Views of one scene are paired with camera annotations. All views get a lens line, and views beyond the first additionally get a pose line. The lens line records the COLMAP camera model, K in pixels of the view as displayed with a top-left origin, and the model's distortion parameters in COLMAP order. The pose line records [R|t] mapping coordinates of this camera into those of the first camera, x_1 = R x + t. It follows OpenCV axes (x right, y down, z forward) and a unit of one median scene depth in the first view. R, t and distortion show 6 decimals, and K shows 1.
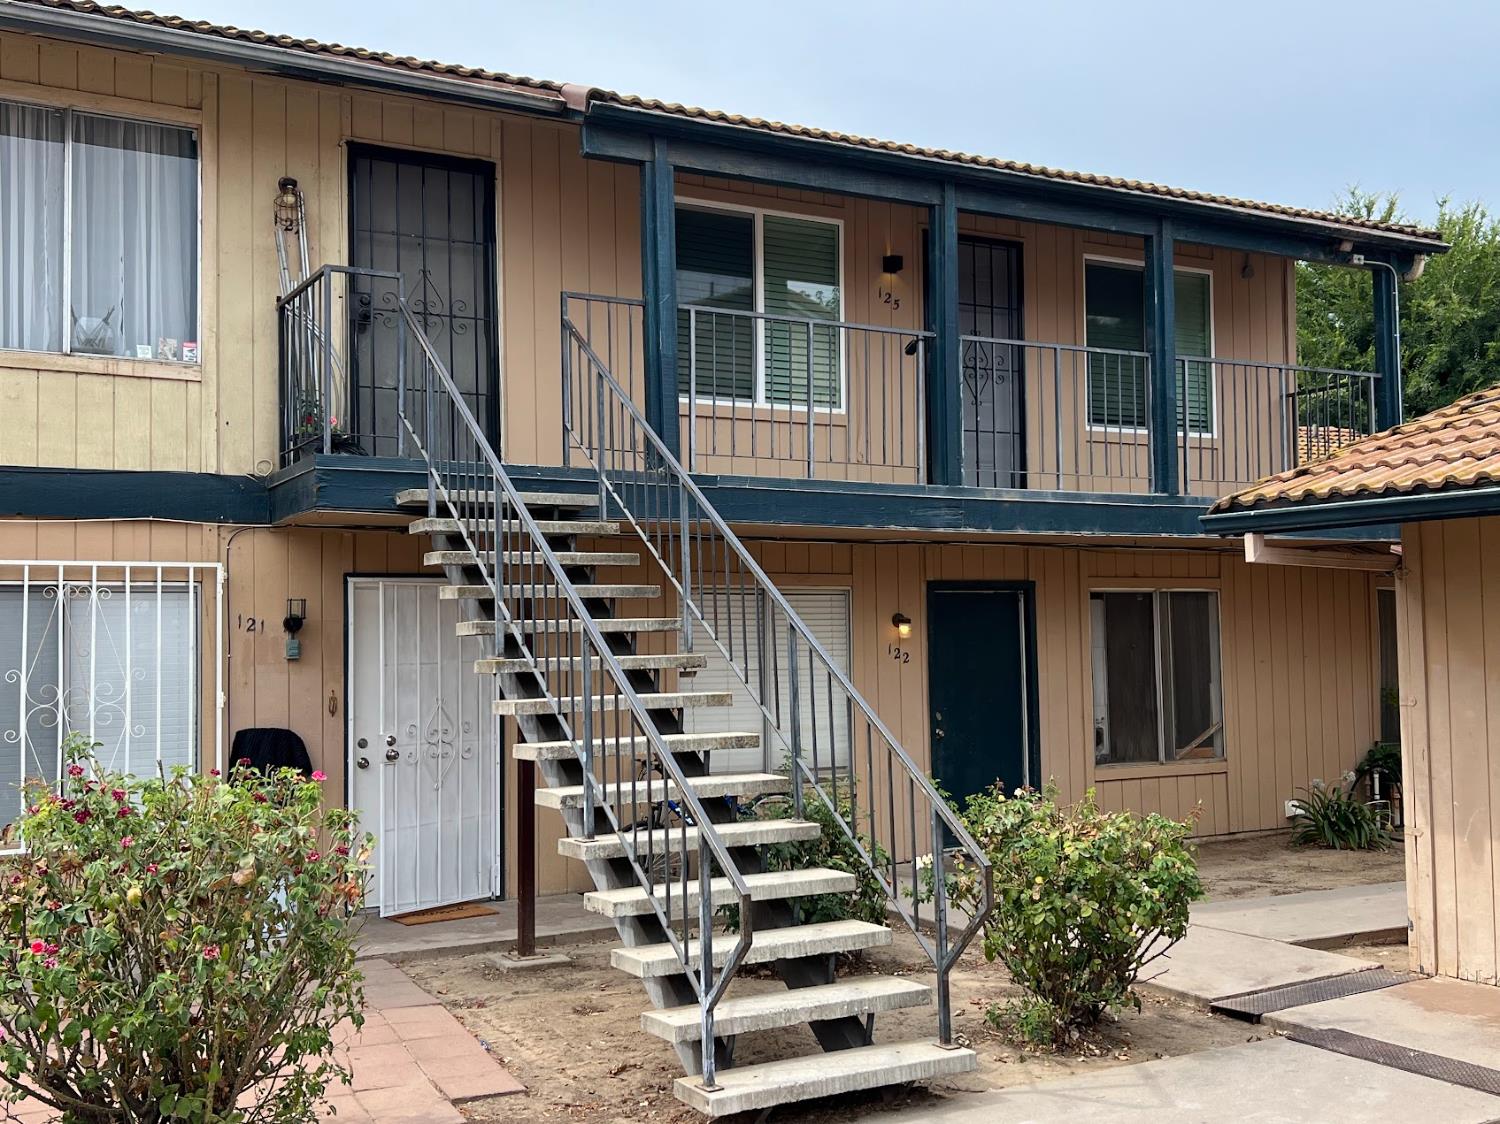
lens RADIAL K [[1606.6, 0, 749.9], [0, 1606.6, 566.3], [0, 0, 1]] dist [0.070581, 0.000000]
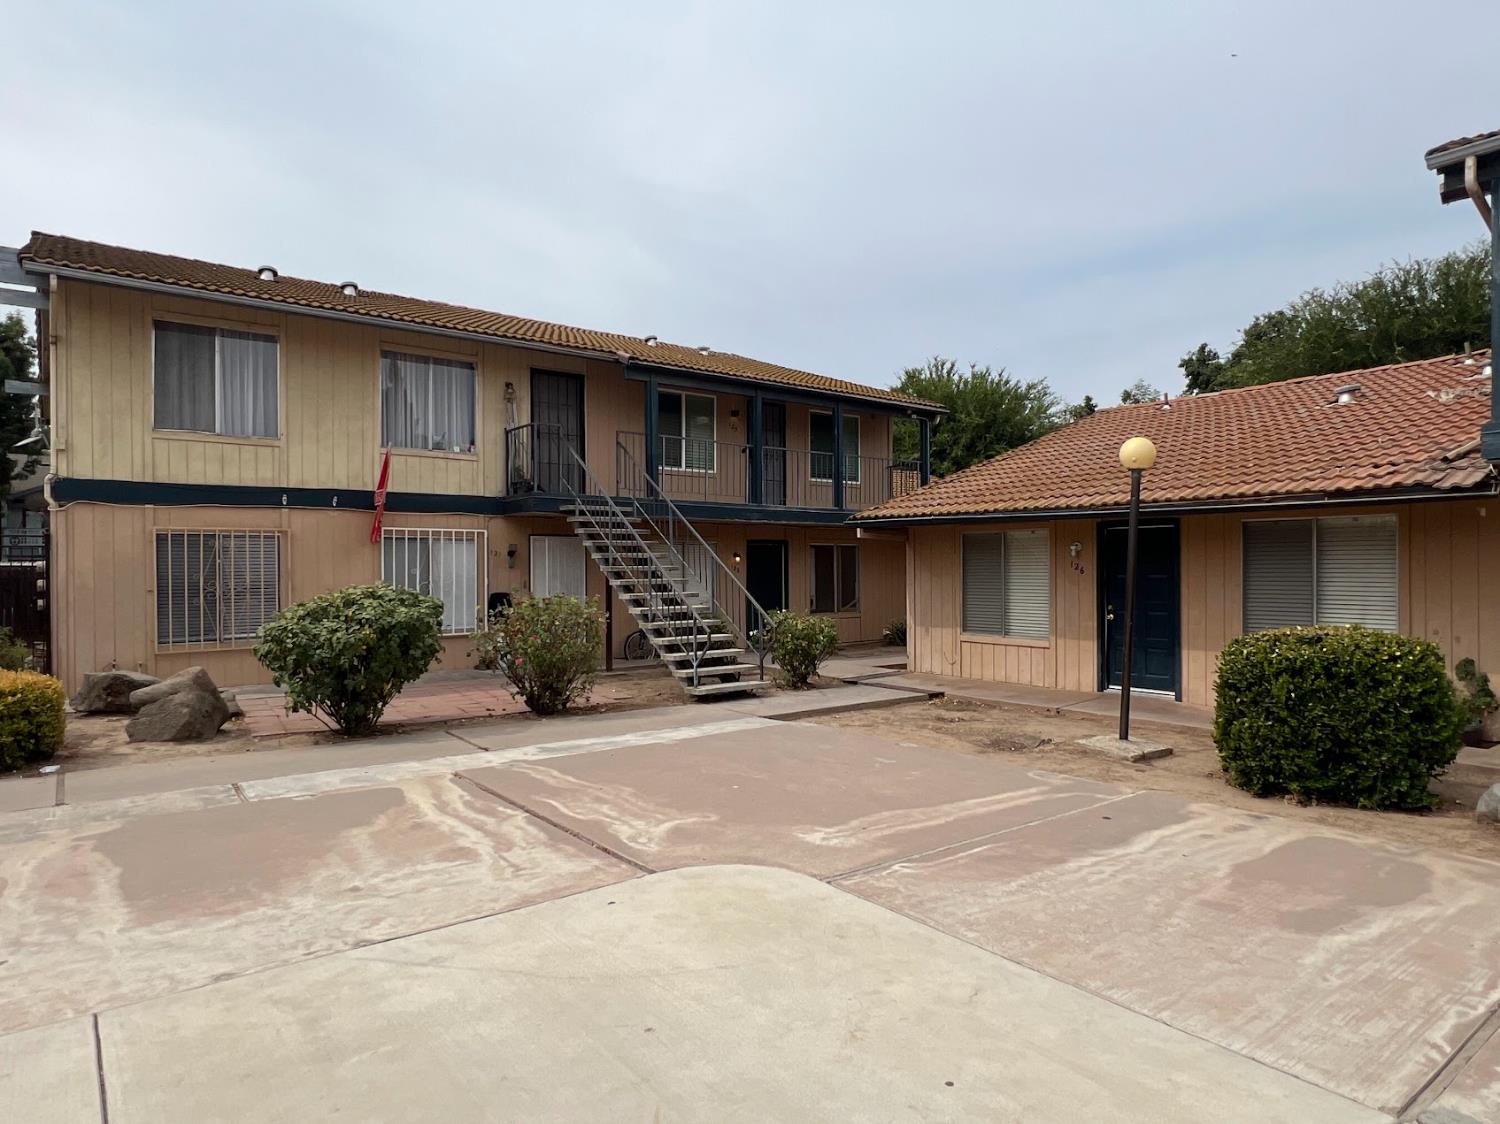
lens RADIAL K [[903.3, 0, 747.9], [0, 903.3, 567.0], [0, 0, 1]] dist [-0.006108, -0.000131]
pose [[0.990744, 0.011265, 0.135272, -0.092846], [-0.017357, 0.998883, 0.043945, -0.012402], [-0.134626, -0.045886, 0.989834, -0.477809]]
